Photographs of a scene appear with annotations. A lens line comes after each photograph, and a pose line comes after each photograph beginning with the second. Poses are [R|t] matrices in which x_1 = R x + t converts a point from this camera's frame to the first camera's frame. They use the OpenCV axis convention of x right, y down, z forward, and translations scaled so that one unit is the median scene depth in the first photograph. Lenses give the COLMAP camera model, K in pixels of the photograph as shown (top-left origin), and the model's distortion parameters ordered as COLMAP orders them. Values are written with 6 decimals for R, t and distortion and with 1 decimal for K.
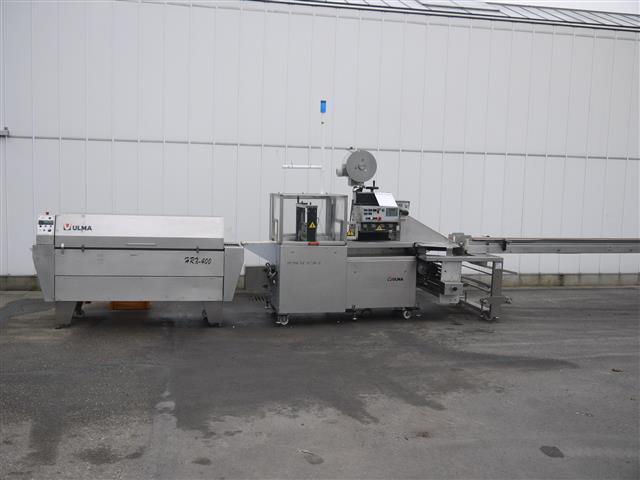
lens RADIAL K [[648.9, 0, 318.5], [0, 648.9, 240.0], [0, 0, 1]] dist [-0.019745, 0.000000]
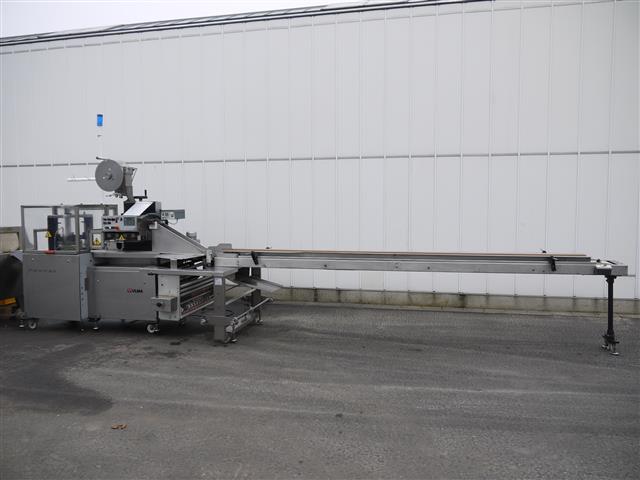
lens RADIAL K [[525.9, 0, 320.1], [0, 525.9, 241.1], [0, 0, 1]] dist [-0.052162, 0.029008]
pose [[0.905369, 0.006854, -0.424570, 0.688795], [-0.013973, 0.999809, -0.013657, -0.006548], [0.424395, 0.018298, 0.905292, 0.407092]]
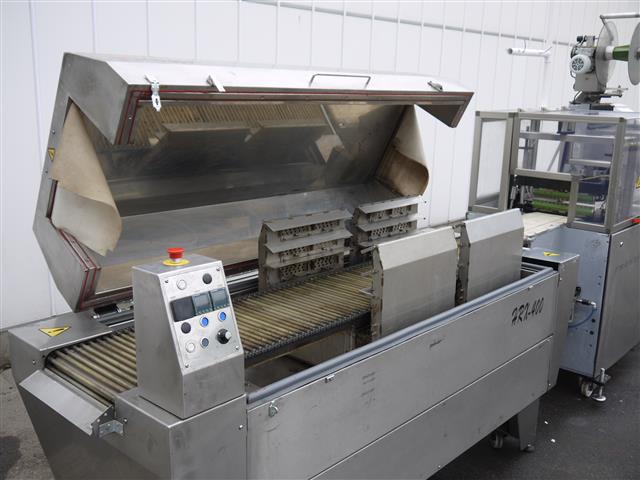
lens RADIAL K [[648.9, 0, 318.4], [0, 648.9, 243.4], [0, 0, 1]] dist [-0.019745, 0.000000]
pose [[0.820265, -0.144627, 0.553397, -0.434789], [0.049339, 0.981789, 0.183454, -0.071181], [-0.569852, -0.123177, 0.812463, 0.701211]]
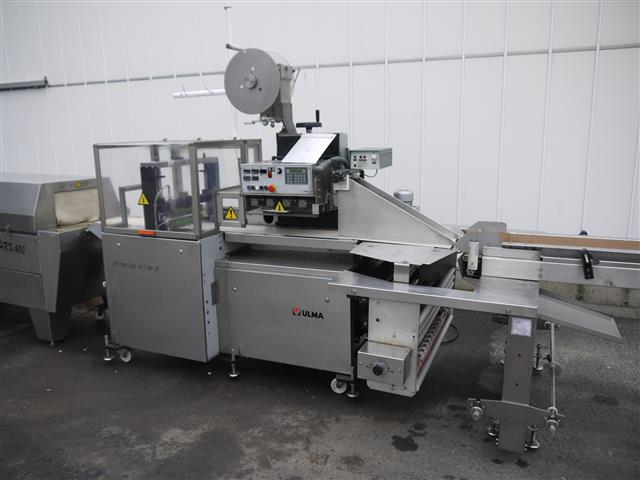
lens RADIAL K [[525.9, 0, 317.7], [0, 525.9, 241.3], [0, 0, 1]] dist [-0.052162, 0.029008]
pose [[0.808466, 0.088551, -0.581843, 0.345491], [-0.015033, 0.991401, 0.129994, -0.044459], [0.588351, -0.096349, 0.802845, 0.684155]]
